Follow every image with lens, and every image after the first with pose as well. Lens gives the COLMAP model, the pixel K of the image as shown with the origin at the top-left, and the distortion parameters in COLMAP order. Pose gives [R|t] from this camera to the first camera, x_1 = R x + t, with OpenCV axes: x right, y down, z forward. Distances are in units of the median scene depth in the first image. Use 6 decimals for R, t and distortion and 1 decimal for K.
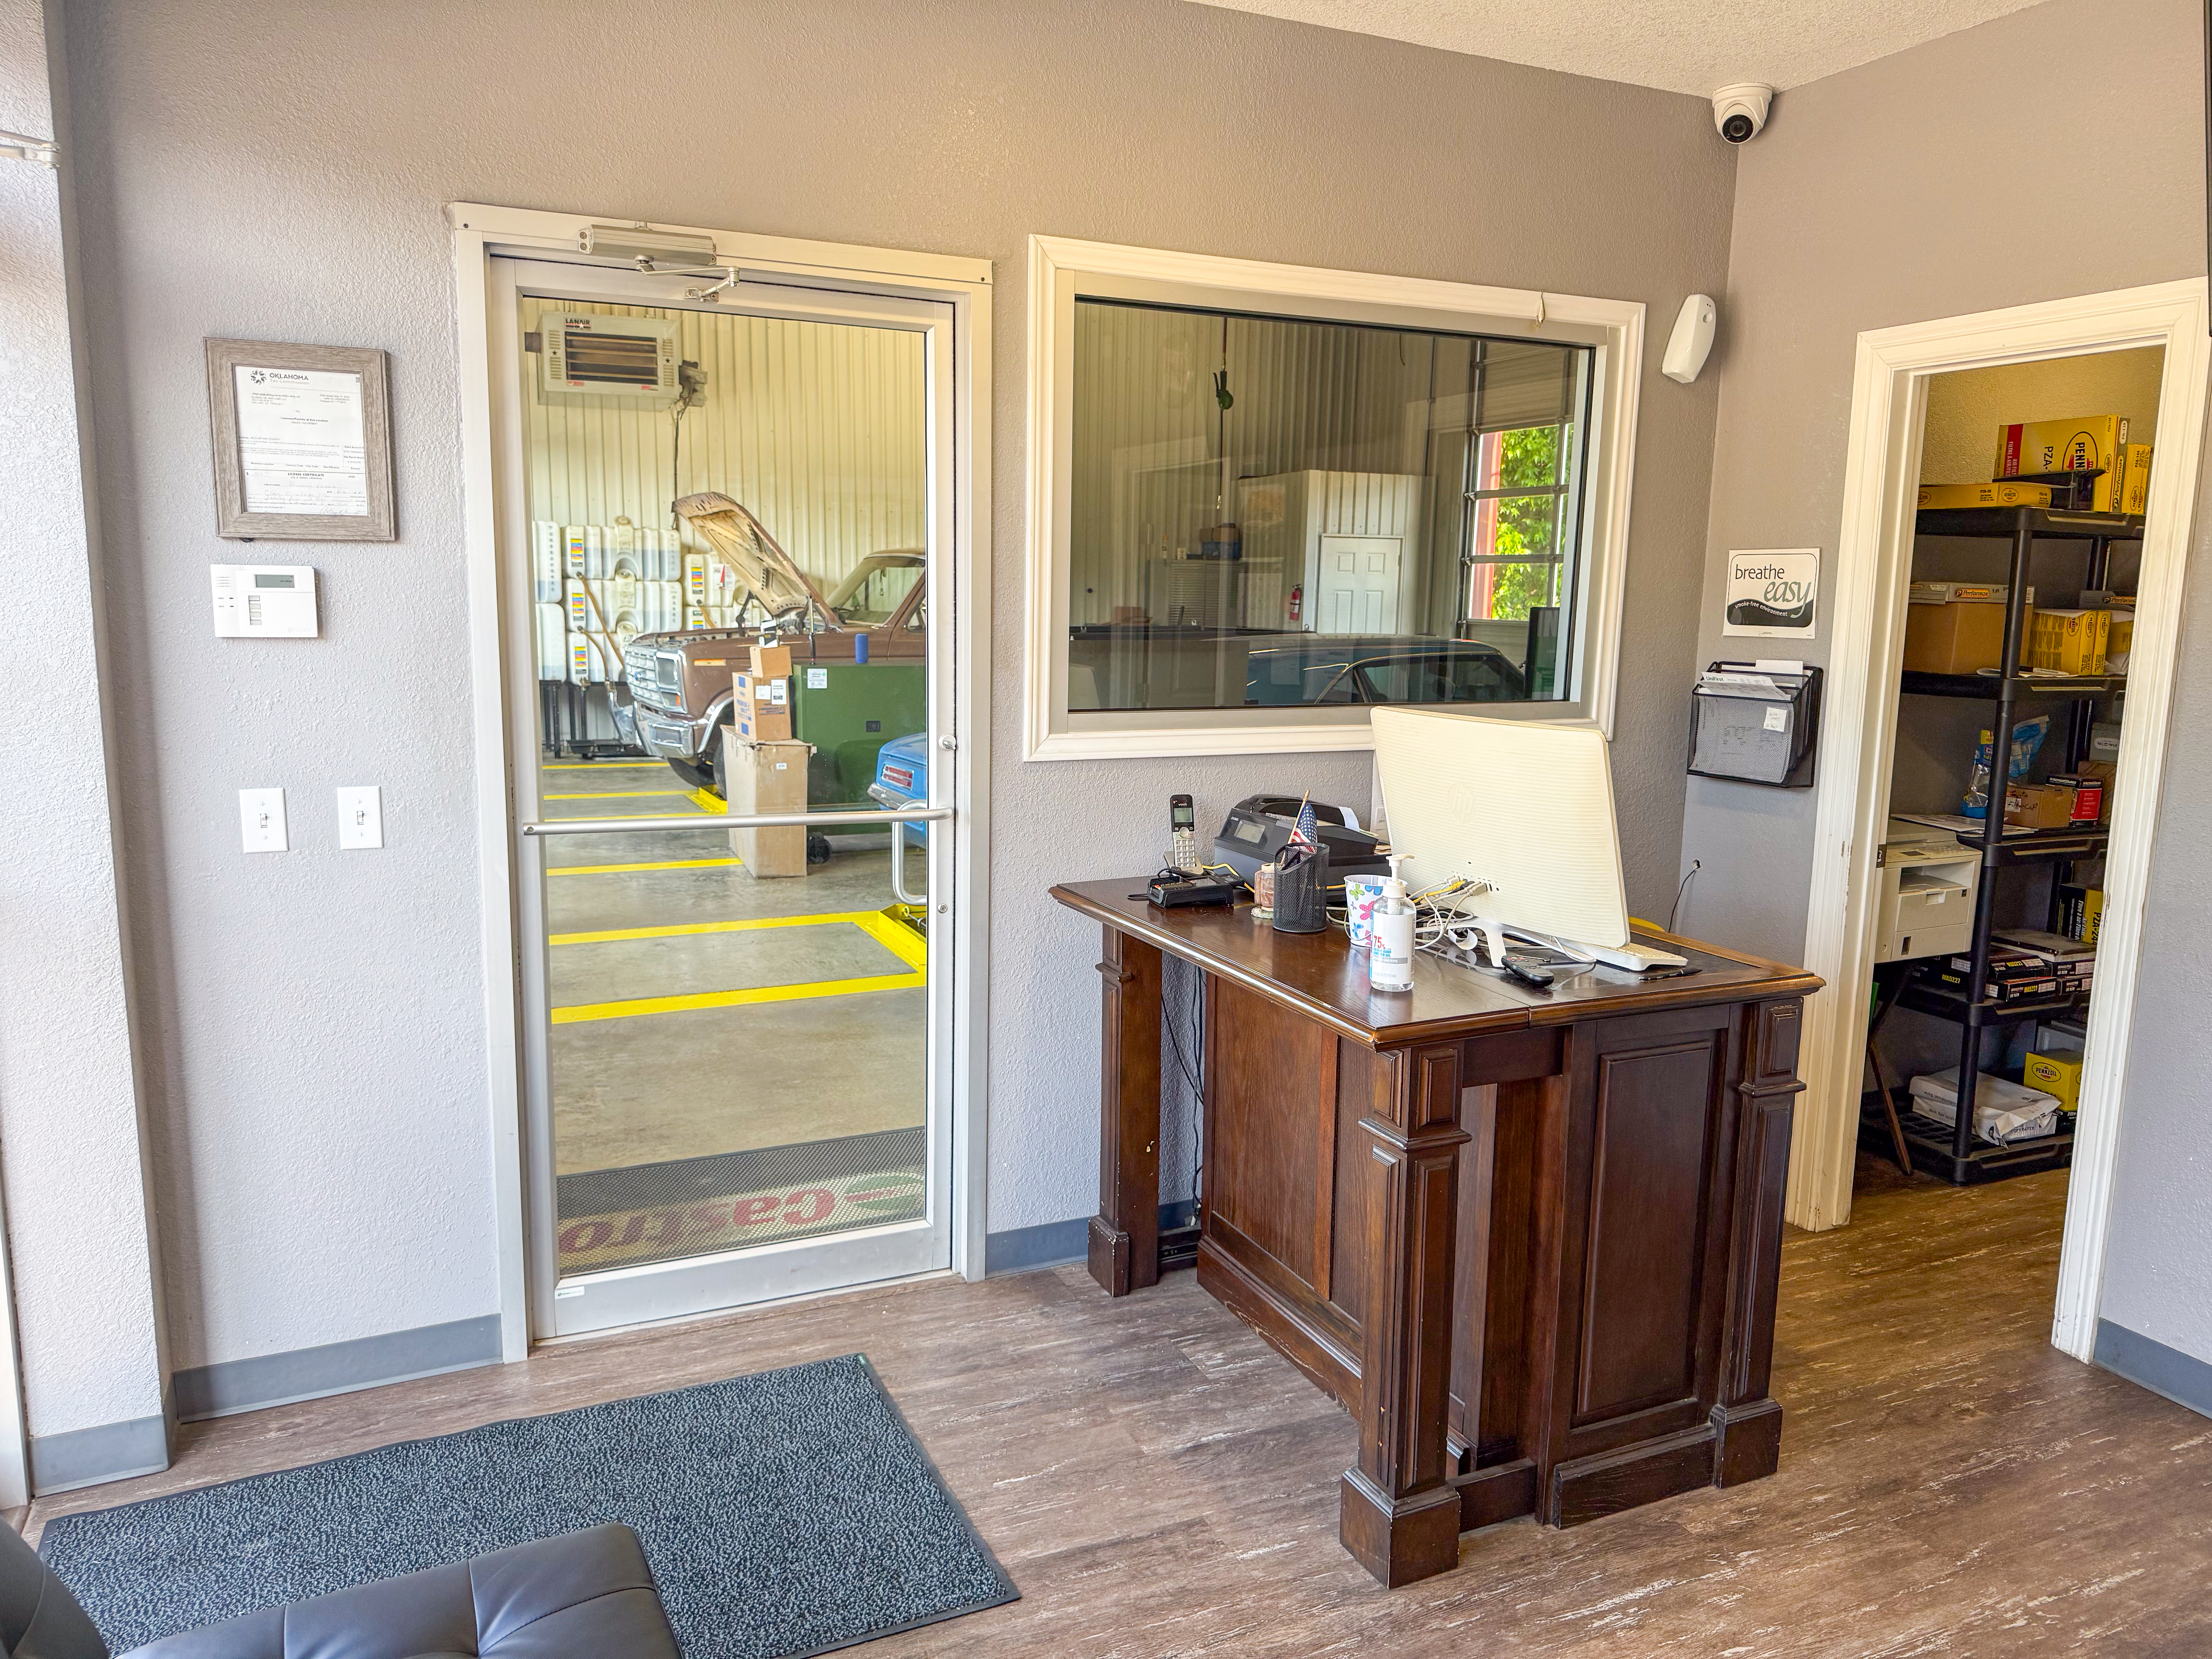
lens RADIAL K [[1549.2, 0, 1106.7], [0, 1549.2, 826.8], [0, 0, 1]] dist [0.120034, -0.191072]
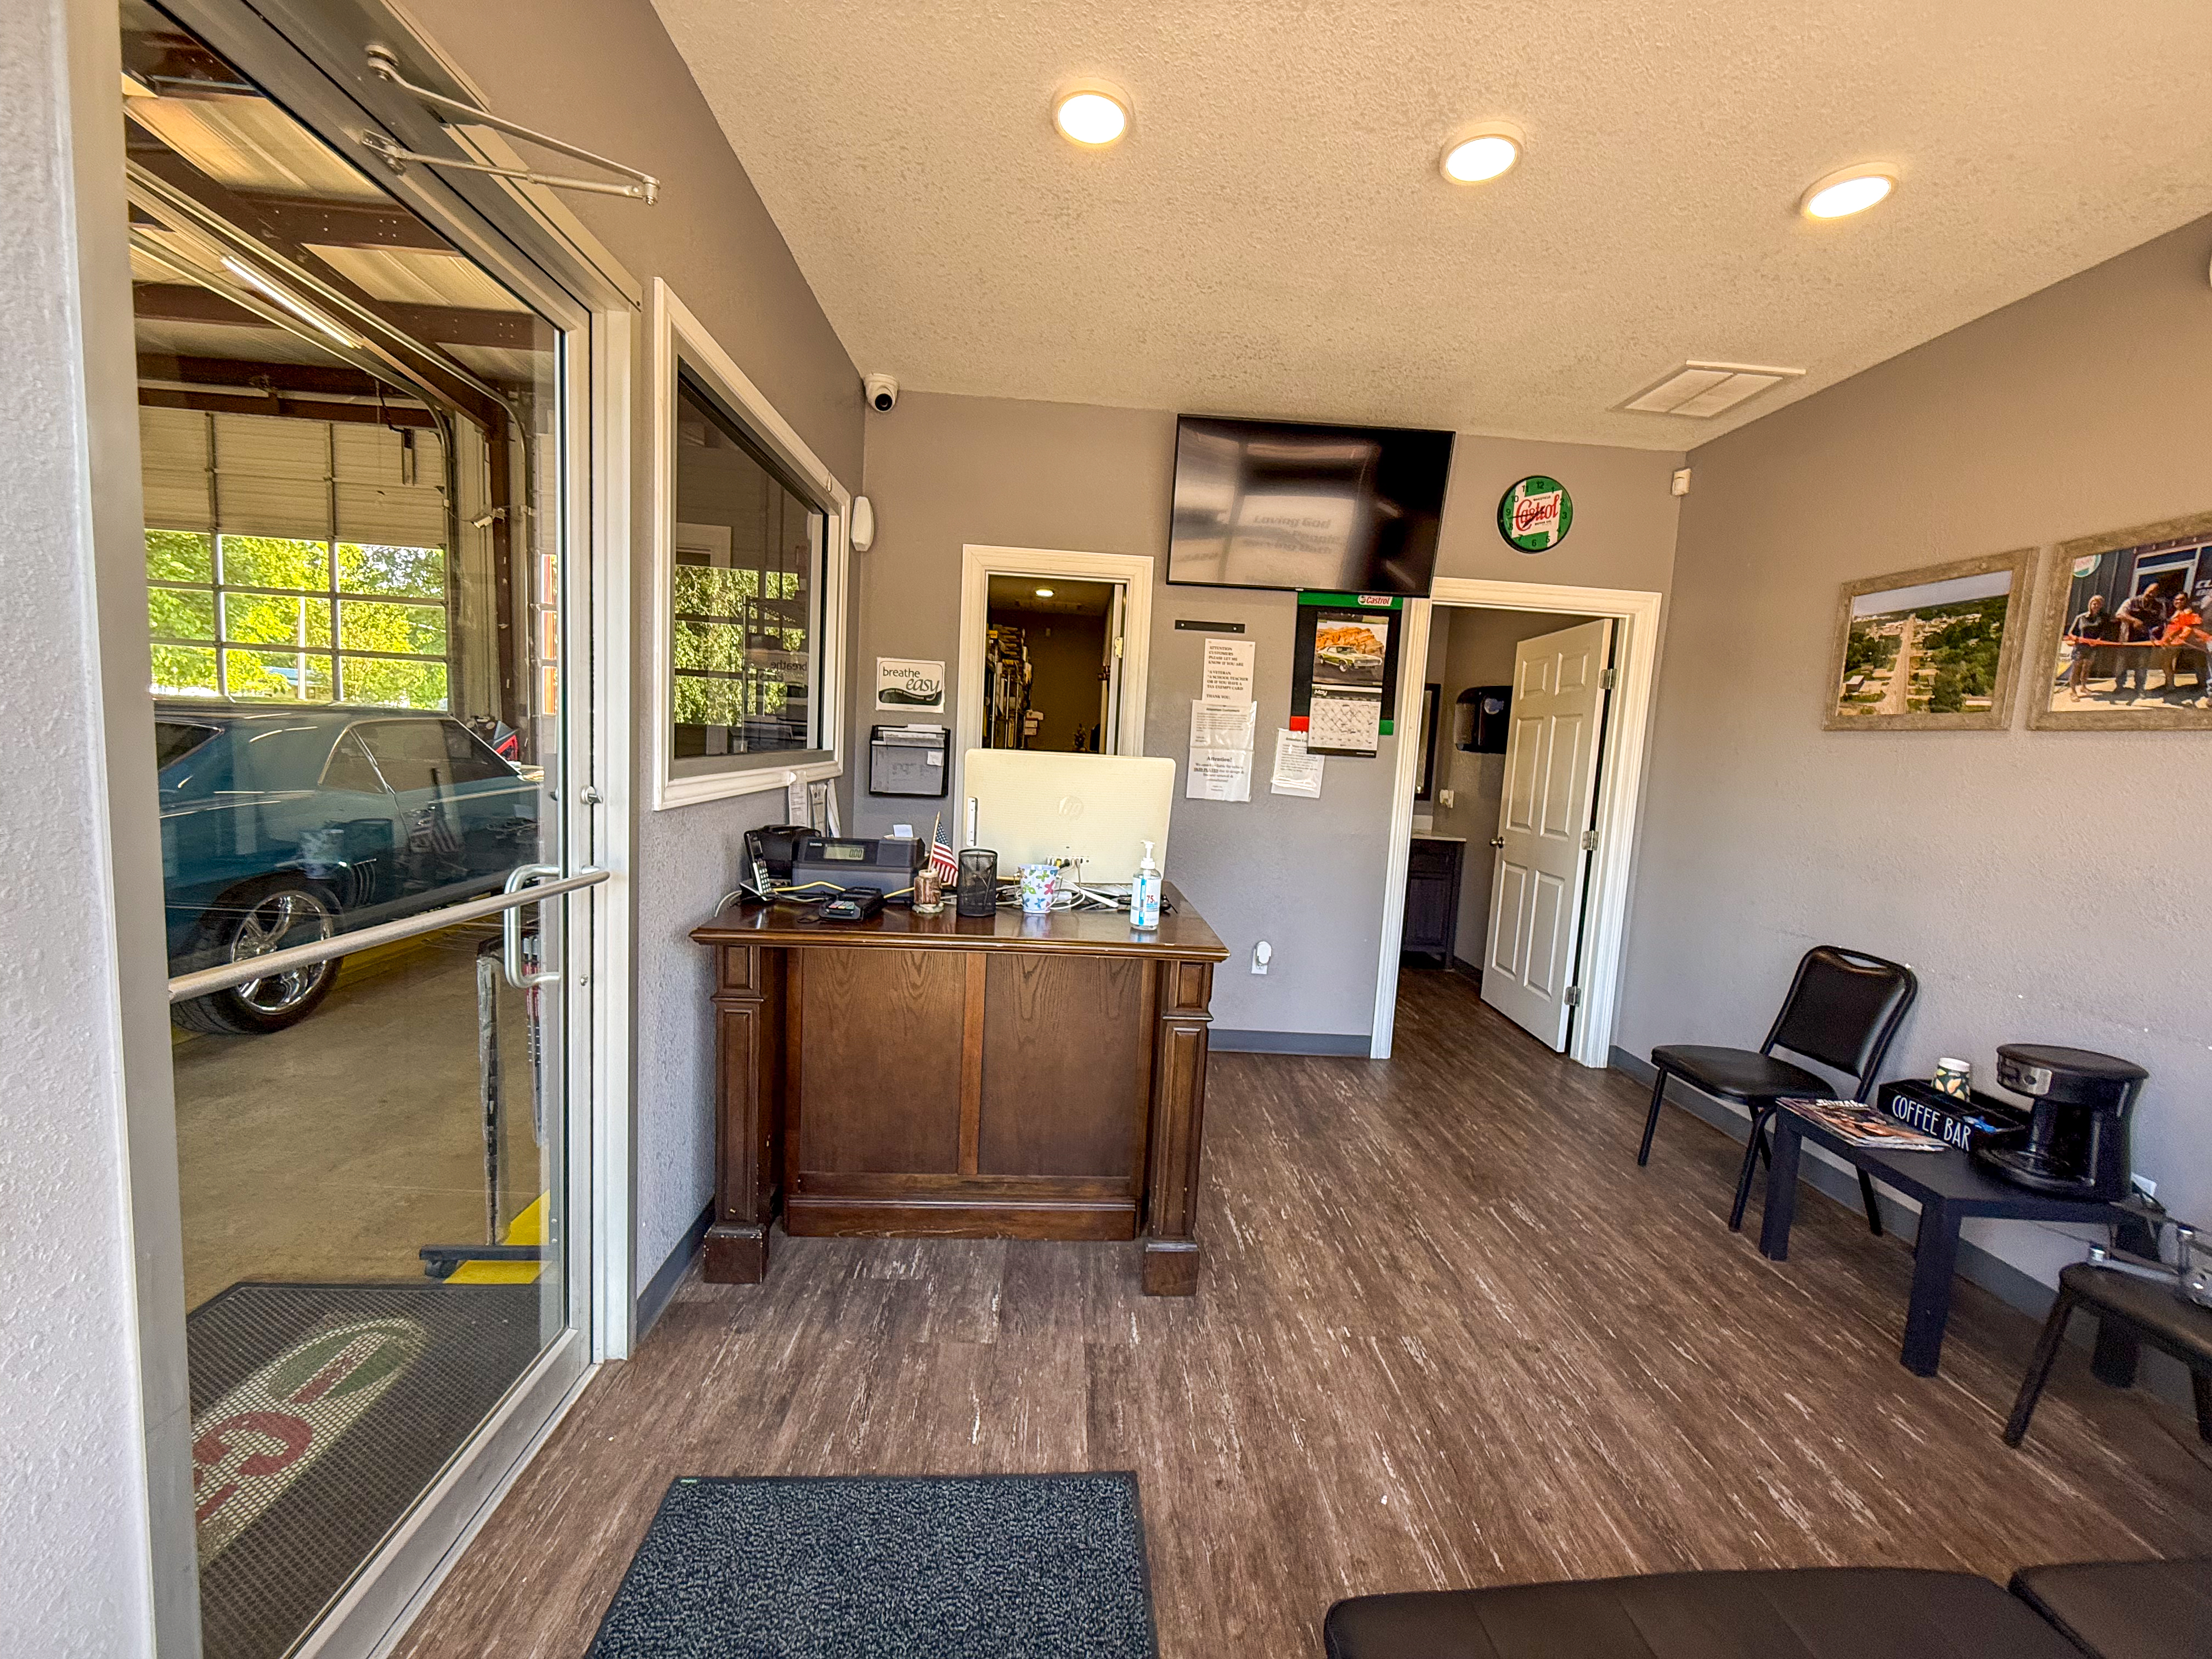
lens RADIAL K [[882.5, 0, 1111.0], [0, 882.5, 828.9], [0, 0, 1]] dist [0.000881, -0.000179]
pose [[0.360694, -0.093987, 0.927937, -0.393515], [0.093728, 0.993526, 0.064198, -0.032963], [-0.927963, 0.063818, 0.367168, 0.441860]]
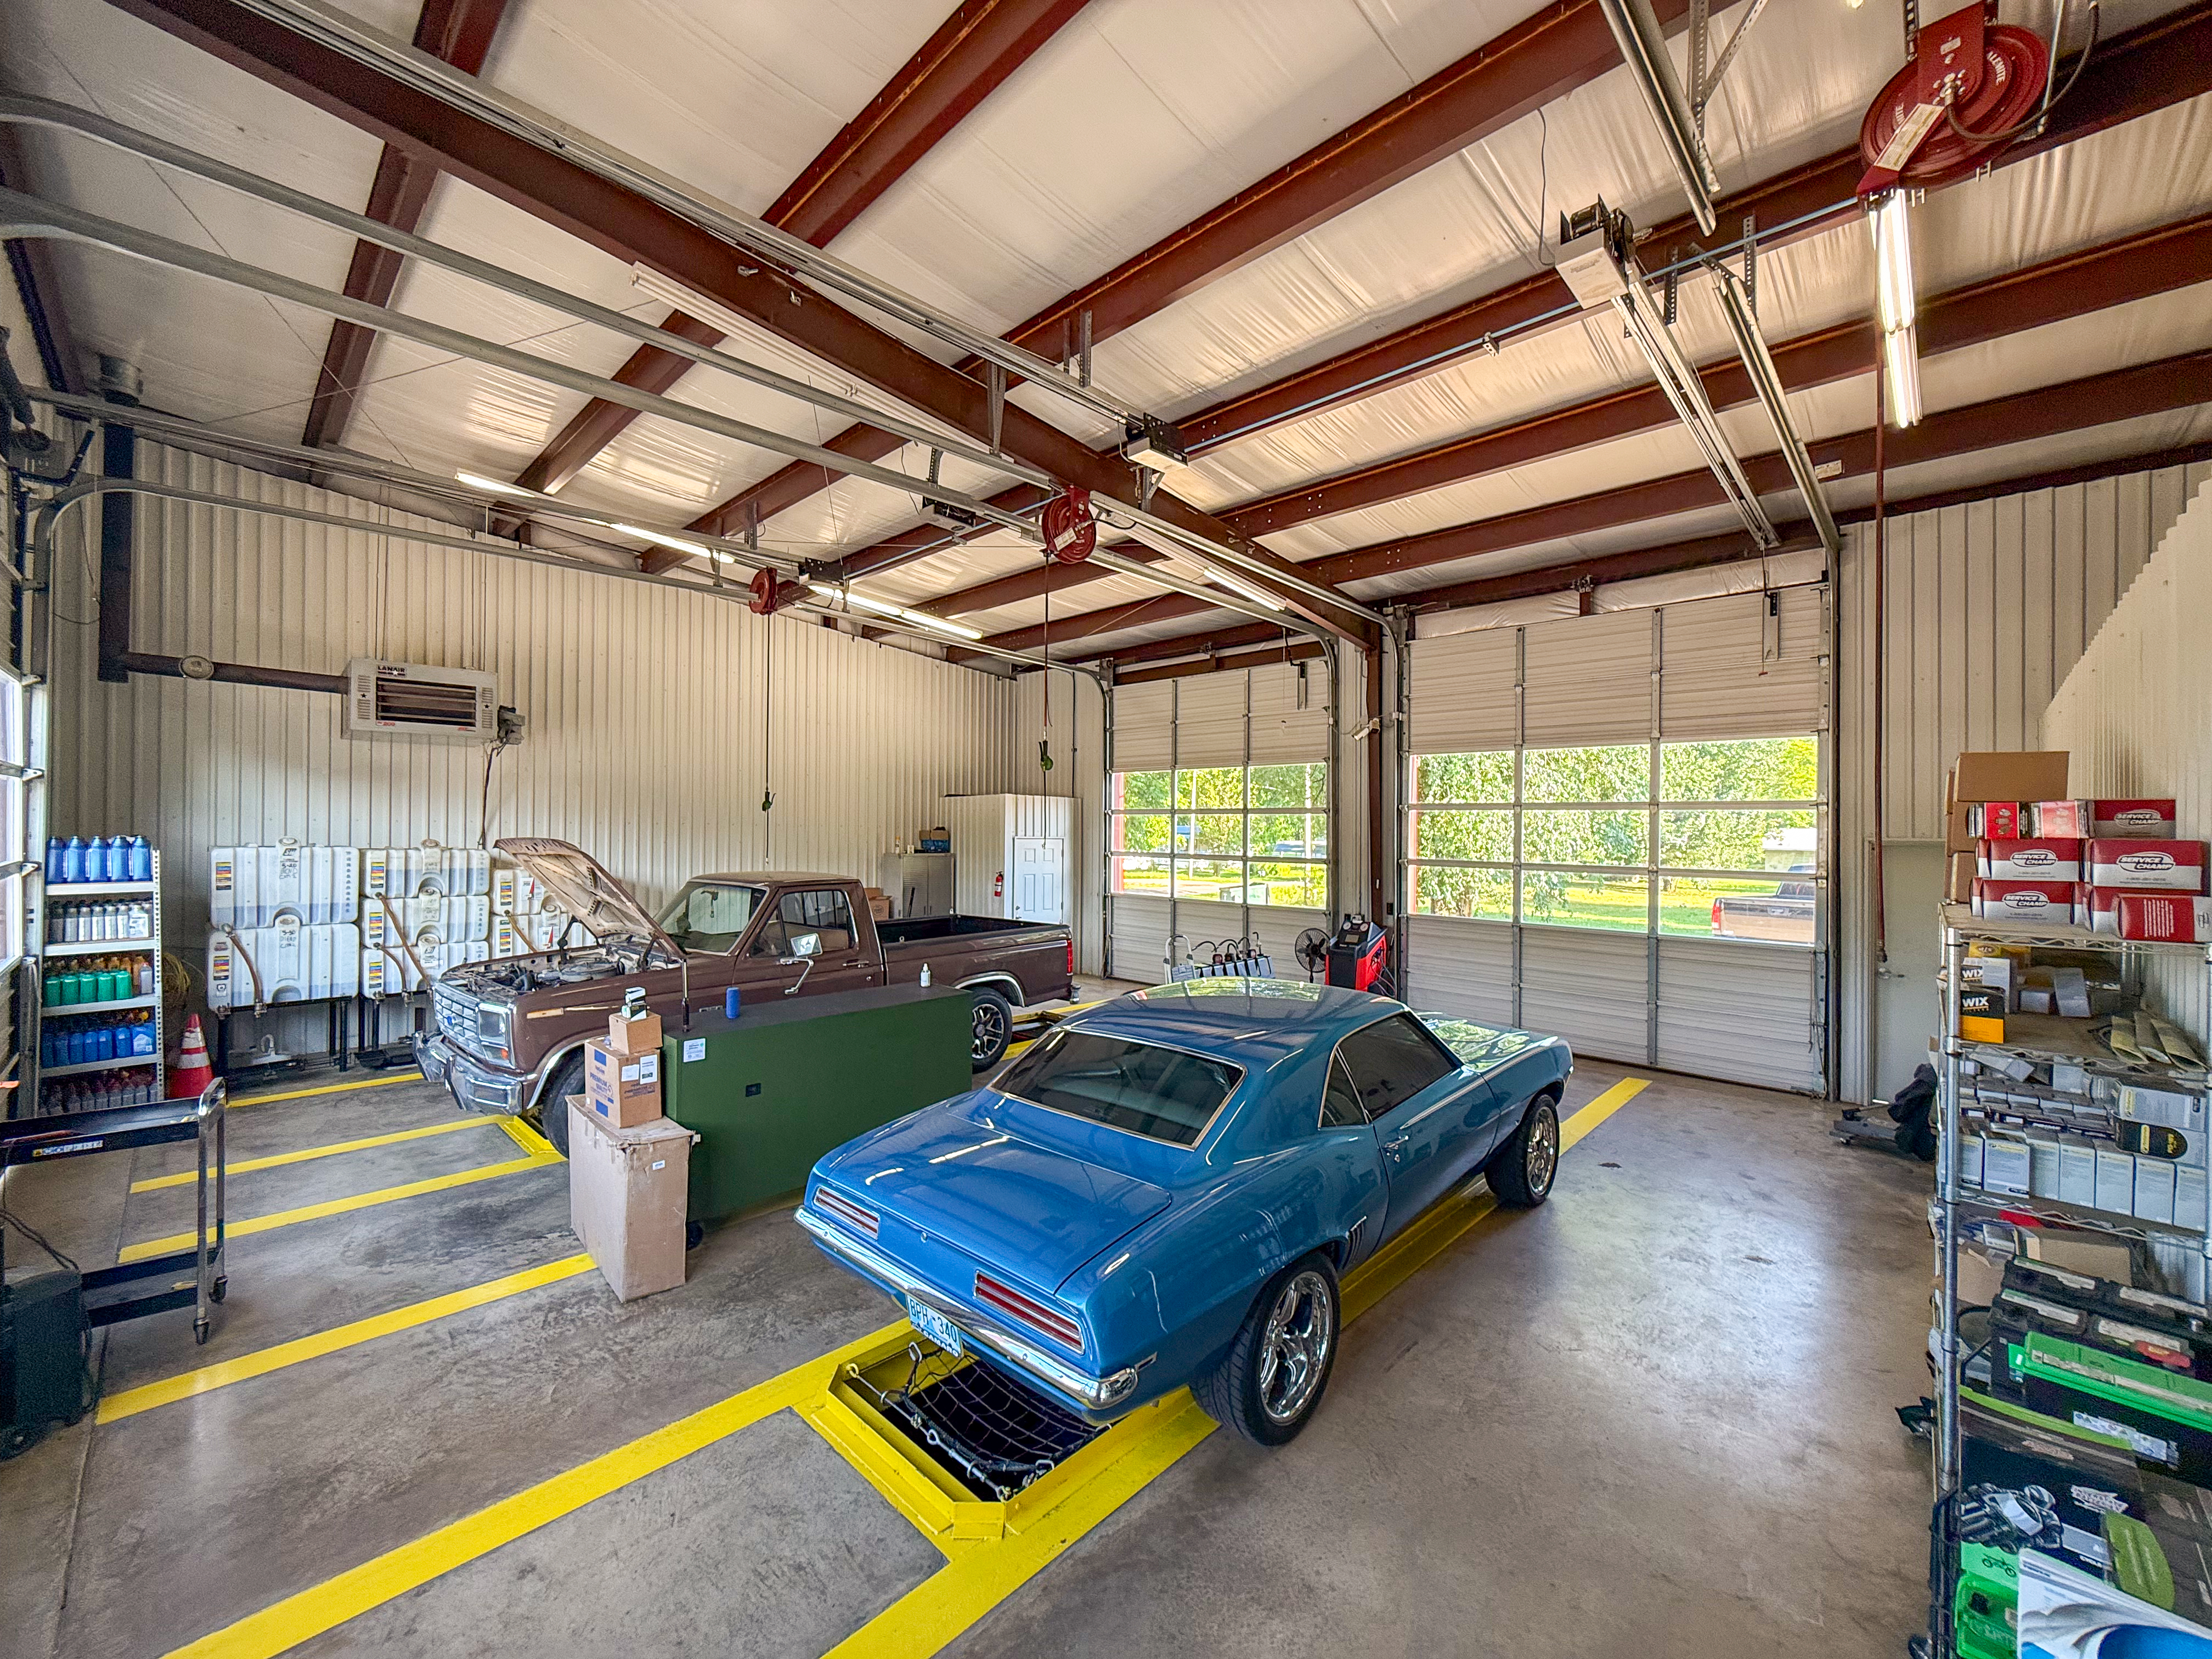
lens RADIAL K [[884.9, 0, 1113.0], [0, 884.9, 828.6], [0, 0, 1]] dist [0.000064, -0.000211]
pose [[0.927693, -0.008488, 0.373246, -0.311343], [0.065941, 0.987749, -0.141432, -0.280863], [-0.367473, 0.155818, 0.916888, 0.824816]]
